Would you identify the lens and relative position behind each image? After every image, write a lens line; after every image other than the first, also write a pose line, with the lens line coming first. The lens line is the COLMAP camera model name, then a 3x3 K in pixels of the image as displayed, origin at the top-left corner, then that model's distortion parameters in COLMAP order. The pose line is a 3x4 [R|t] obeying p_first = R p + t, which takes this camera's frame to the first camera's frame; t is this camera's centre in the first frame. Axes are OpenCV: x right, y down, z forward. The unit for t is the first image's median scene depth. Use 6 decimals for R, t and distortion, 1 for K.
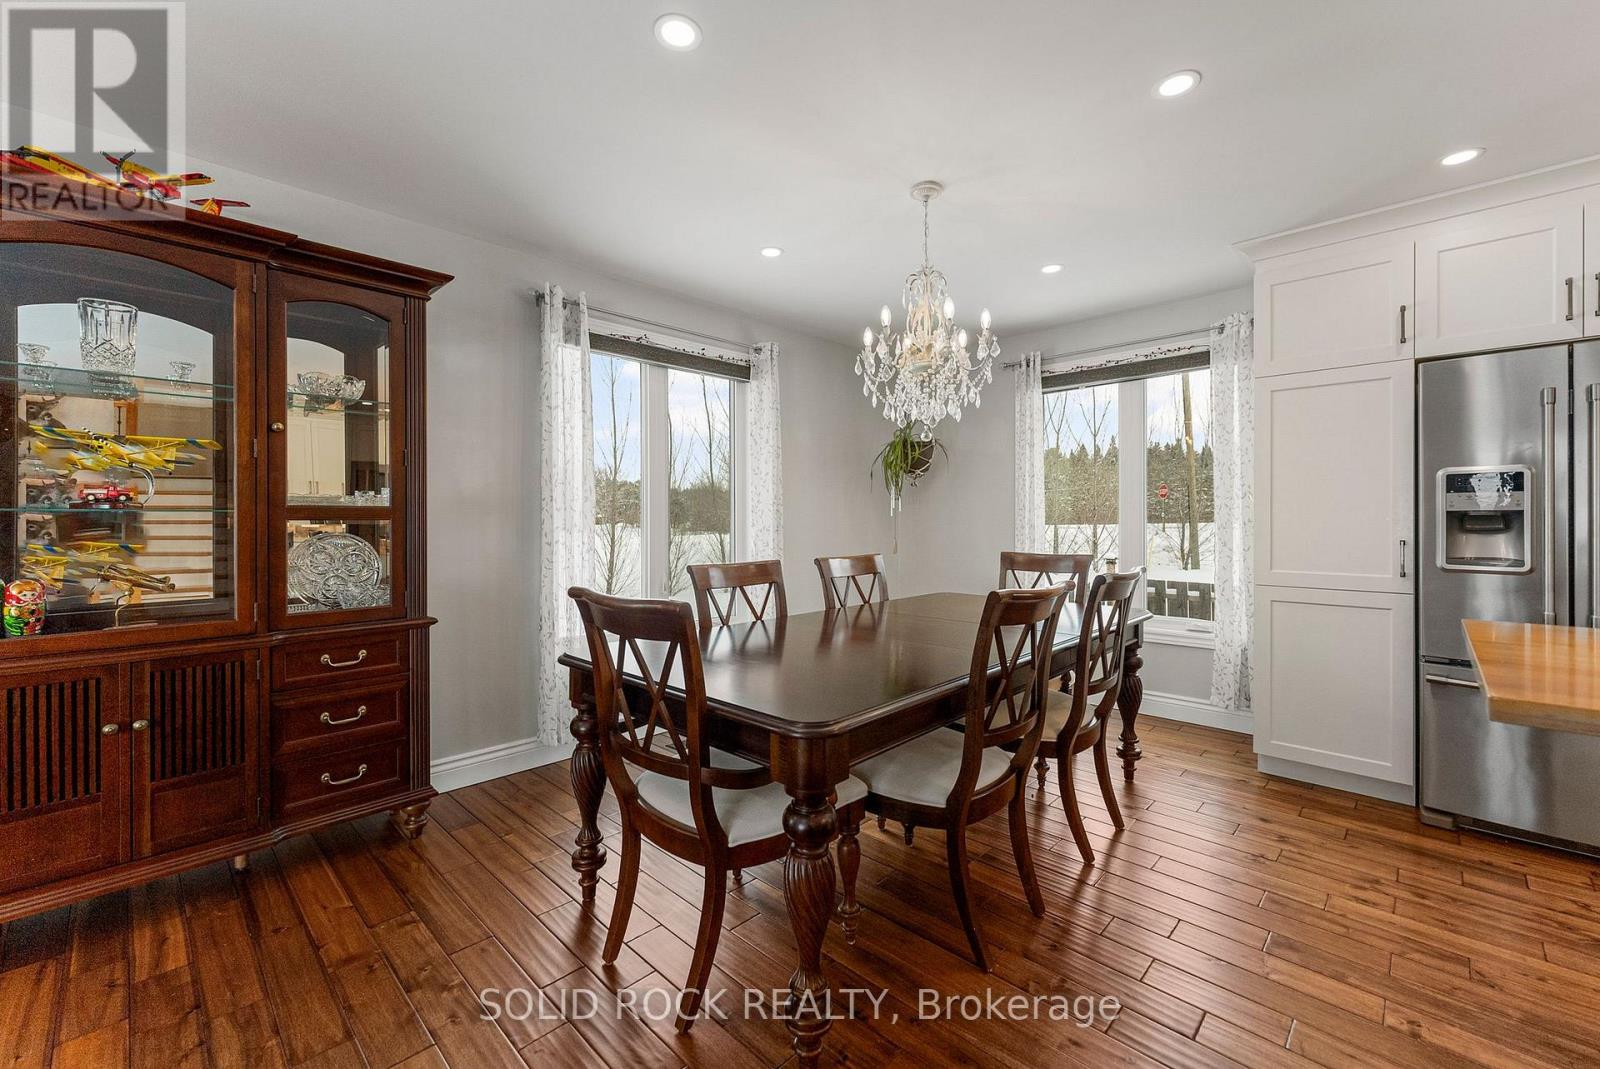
lens RADIAL K [[656.4, 0, 800.9], [0, 656.4, 519.2], [0, 0, 1]] dist [0.001107, 0.000293]
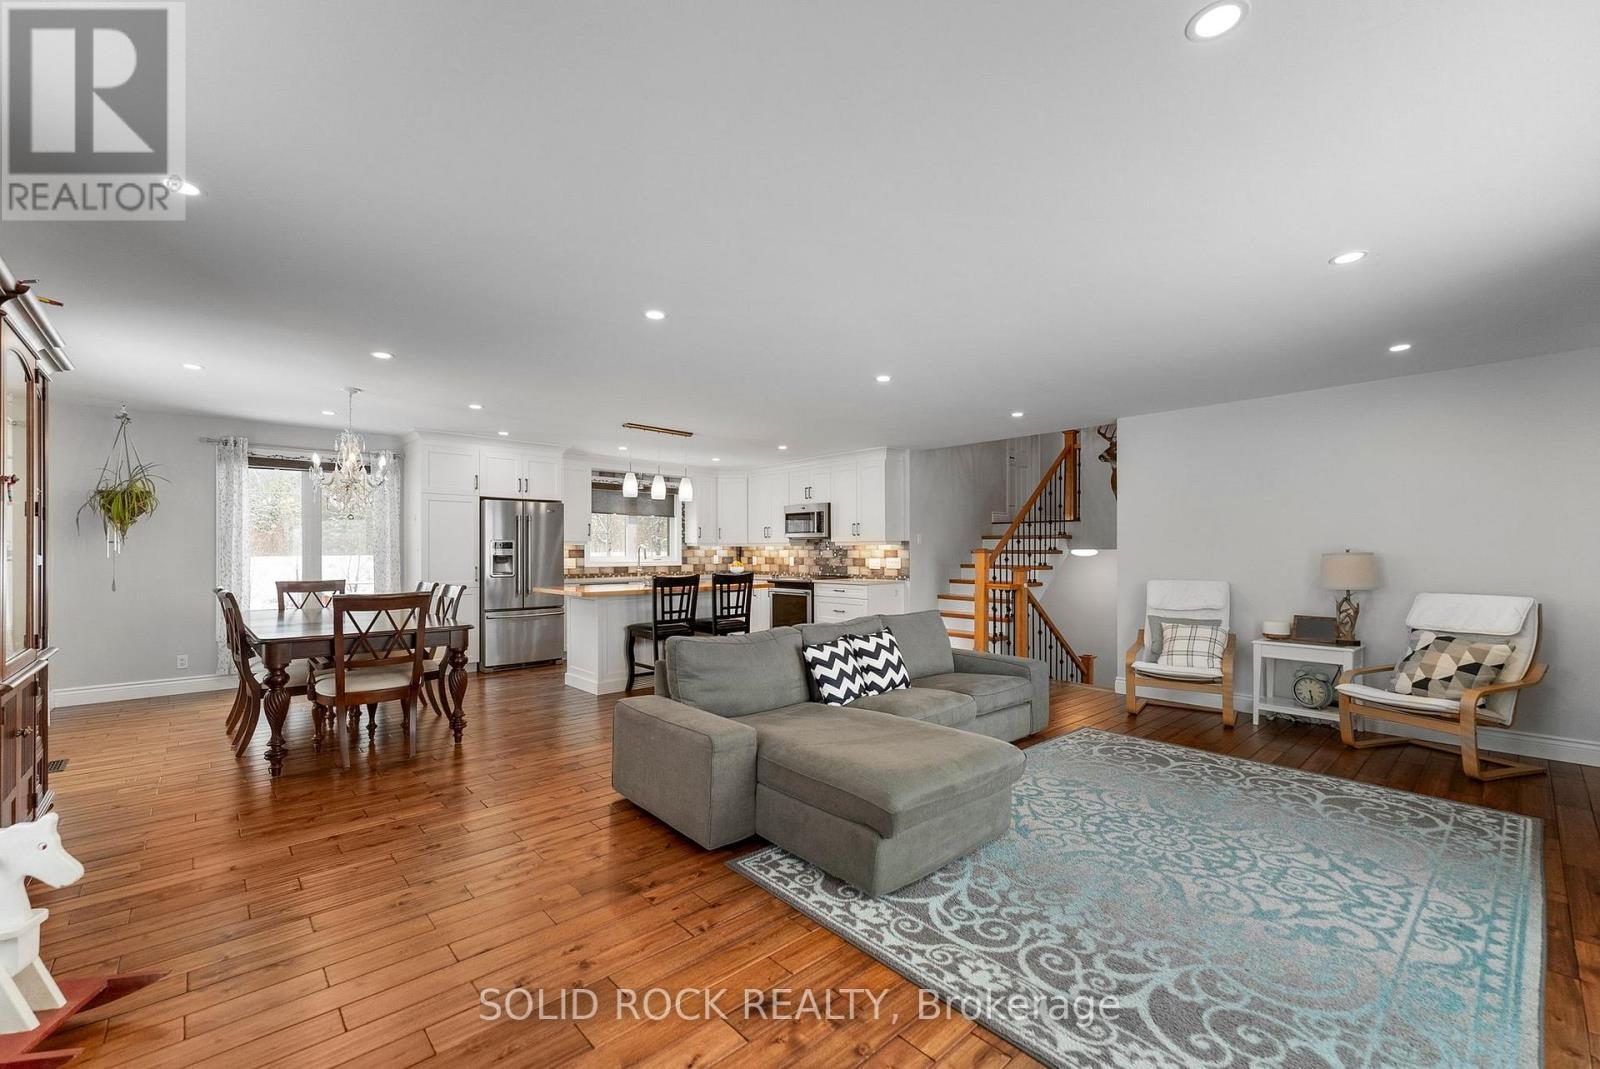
lens RADIAL K [[653.4, 0, 795.1], [0, 653.4, 548.3], [0, 0, 1]] dist [0.002380, 0.000267]
pose [[0.060217, 0.008229, 0.998151, -1.703573], [0.002437, 0.999962, -0.008391, -0.015589], [-0.998182, 0.002938, 0.060195, -0.429012]]
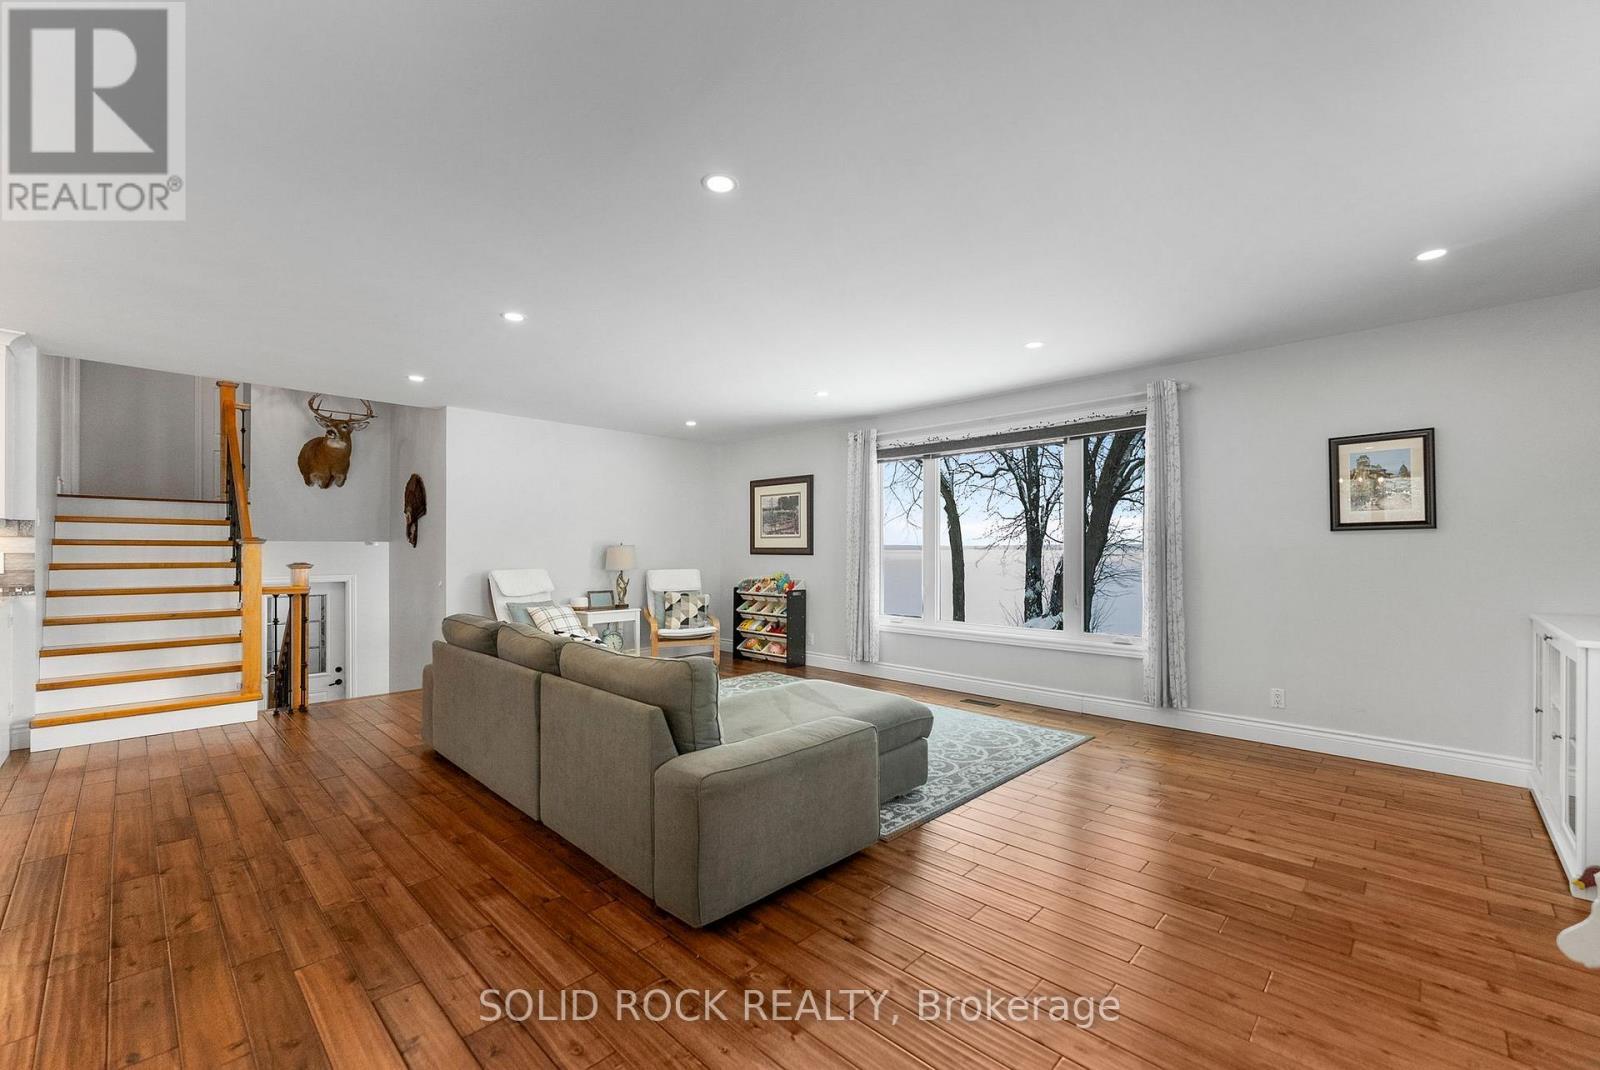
lens RADIAL K [[653.4, 0, 795.1], [0, 653.4, 548.8], [0, 0, 1]] dist [0.002380, 0.000267]
pose [[-0.999991, 0.001876, 0.003830, -0.477329], [0.001885, 0.999996, 0.002211, -0.004549], [-0.003826, 0.002219, -0.999990, 0.865857]]
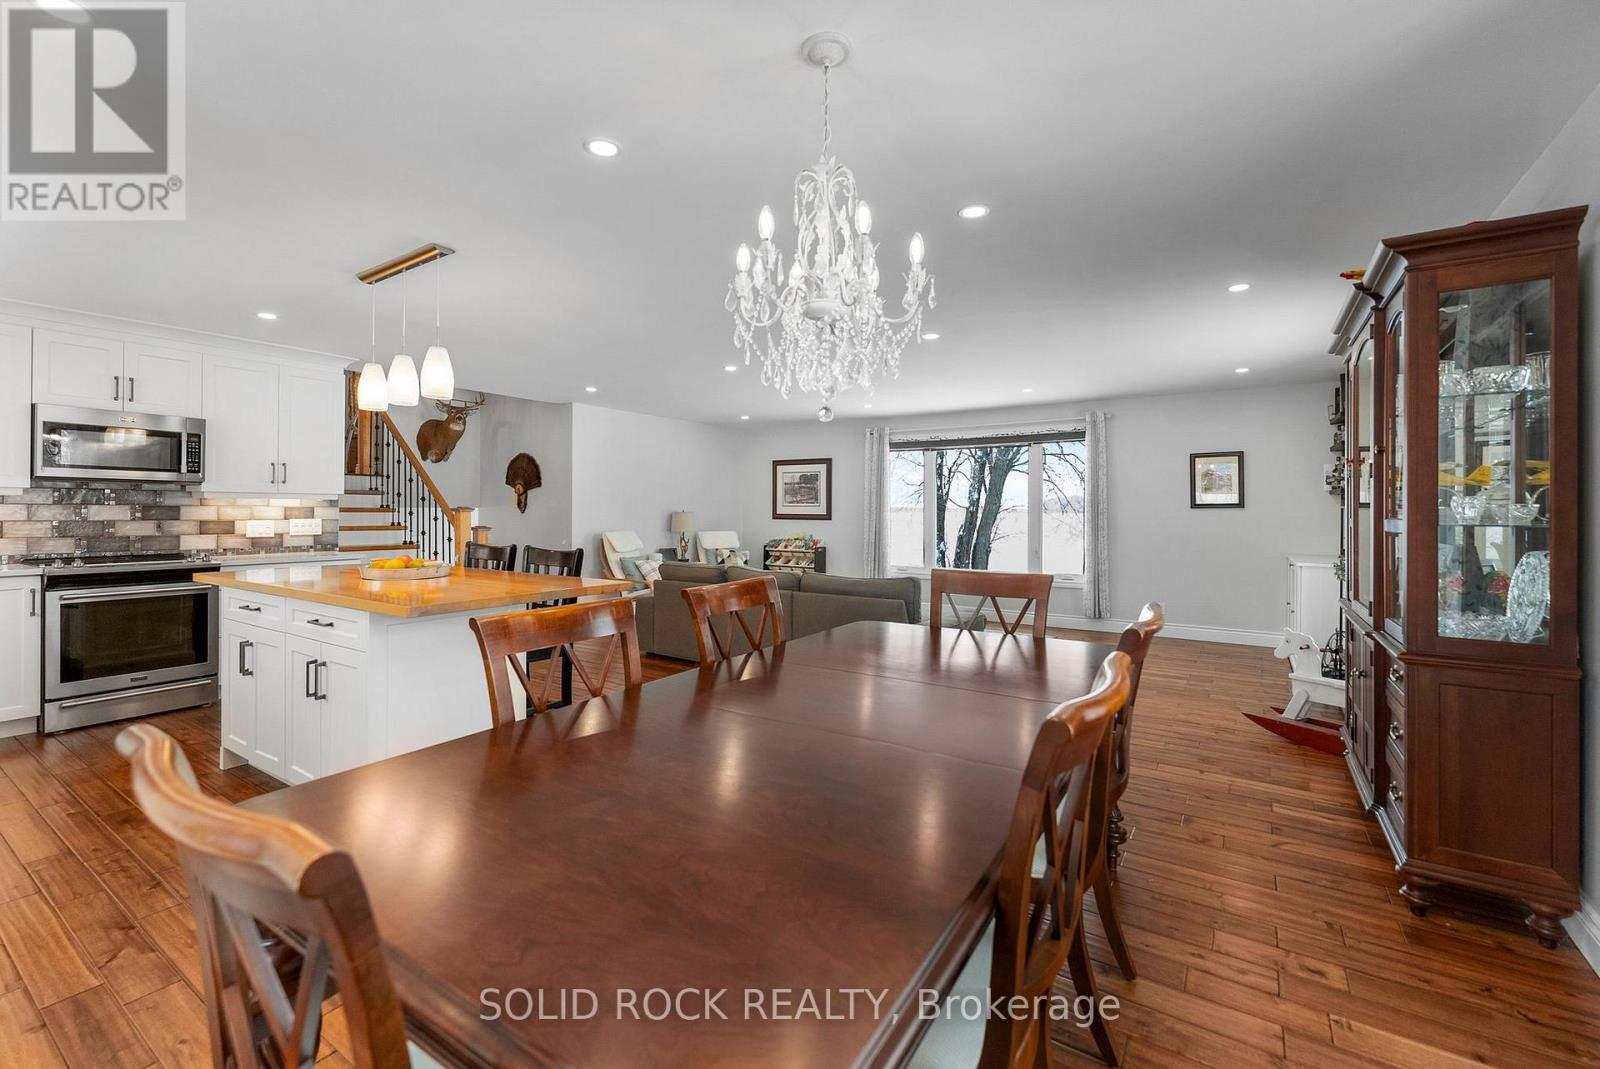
lens RADIAL K [[680.9, 0, 786.8], [0, 680.9, 512.4], [0, 0, 1]] dist [0.000988, 0.000173]
pose [[-0.984650, -0.003072, -0.174511, 0.359738], [-0.004084, 0.999977, 0.005443, -0.034123], [0.174490, 0.006072, -0.984640, 1.747672]]
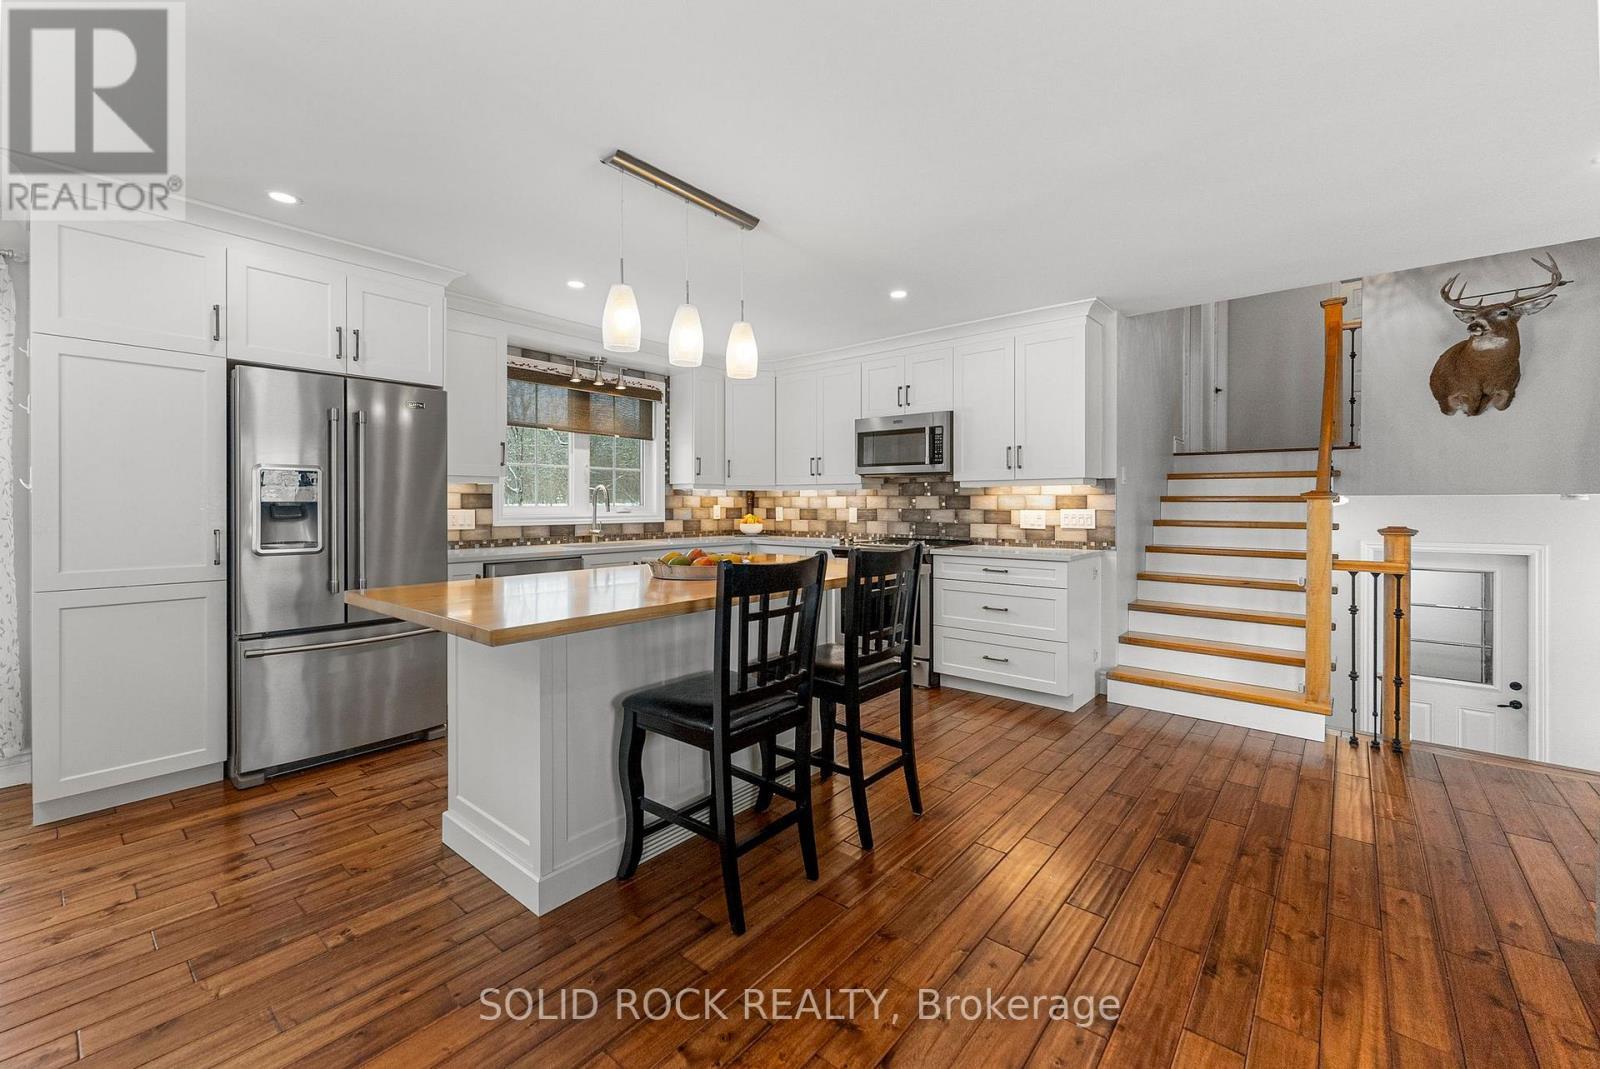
lens RADIAL K [[649.9, 0, 794.0], [0, 649.9, 506.8], [0, 0, 1]] dist [-0.000116, 0.000000]
pose [[-0.066513, -0.001238, 0.997785, -0.194100], [0.001385, 0.999998, 0.001333, -0.004480], [-0.997785, 0.001470, -0.066511, 0.169695]]
